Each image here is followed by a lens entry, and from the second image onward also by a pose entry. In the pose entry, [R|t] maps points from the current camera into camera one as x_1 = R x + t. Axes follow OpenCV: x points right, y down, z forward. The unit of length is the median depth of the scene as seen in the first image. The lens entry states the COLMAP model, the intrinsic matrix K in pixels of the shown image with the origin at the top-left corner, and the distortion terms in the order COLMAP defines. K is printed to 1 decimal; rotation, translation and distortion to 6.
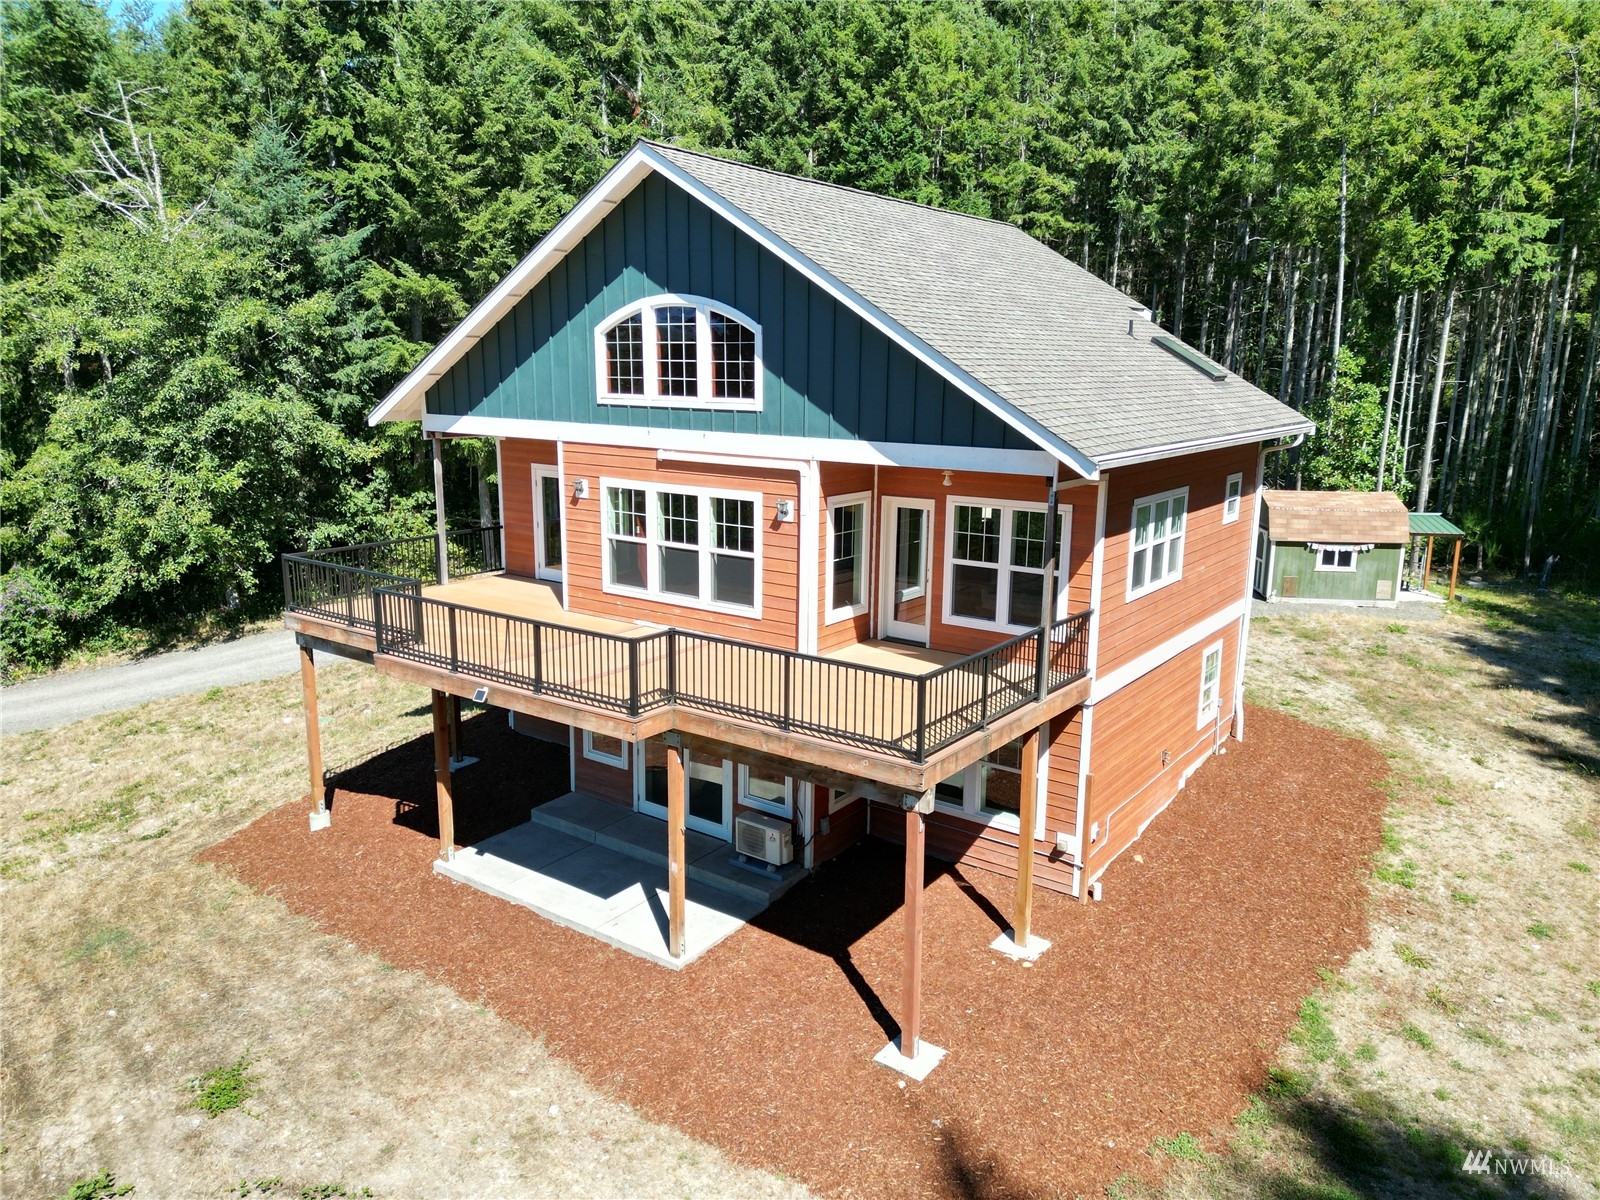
lens RADIAL K [[1128.6, 0, 800.6], [0, 1128.6, 601.6], [0, 0, 1]] dist [0.069433, 0.000135]
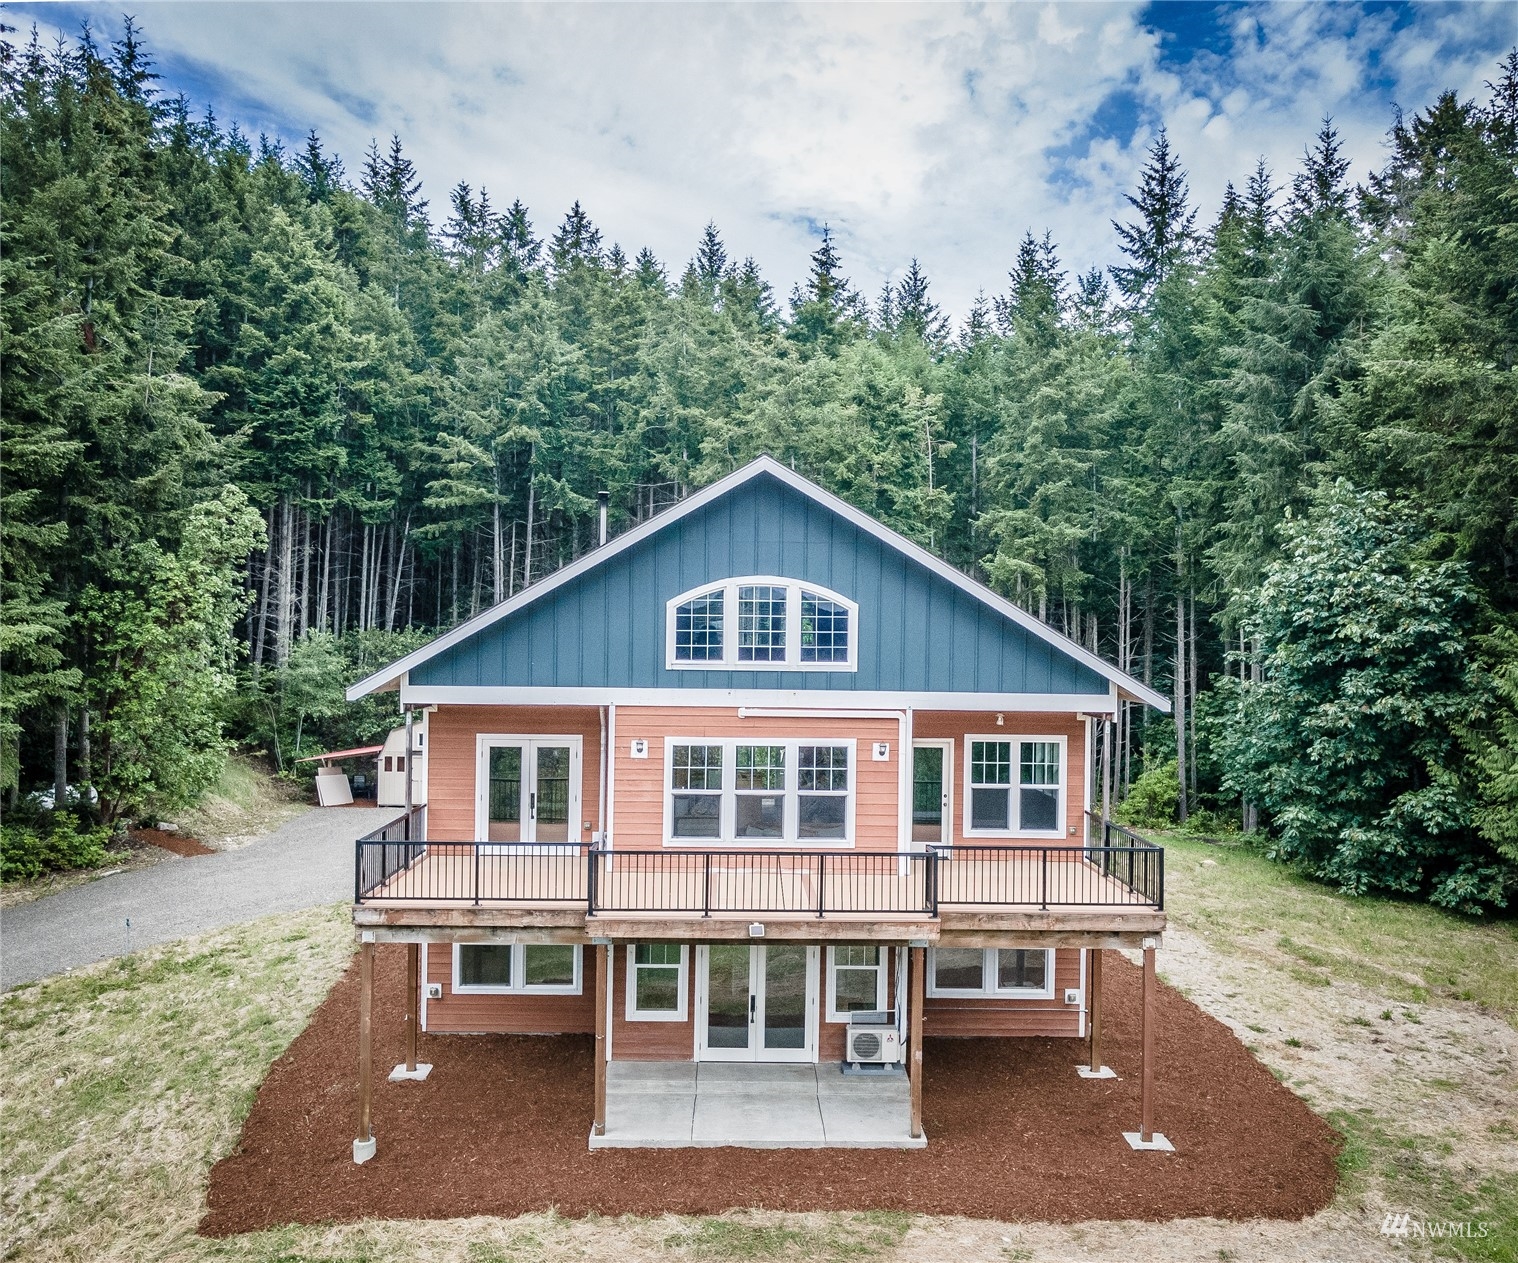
lens RADIAL K [[1325.4, 0, 759.1], [0, 1325.4, 630.0], [0, 0, 1]] dist [0.011099, 0.001134]
pose [[0.803011, -0.000265, 0.595964, -0.931986], [0.121216, 0.979169, -0.162893, 0.006415], [-0.583506, 0.203045, 0.786316, -0.063451]]
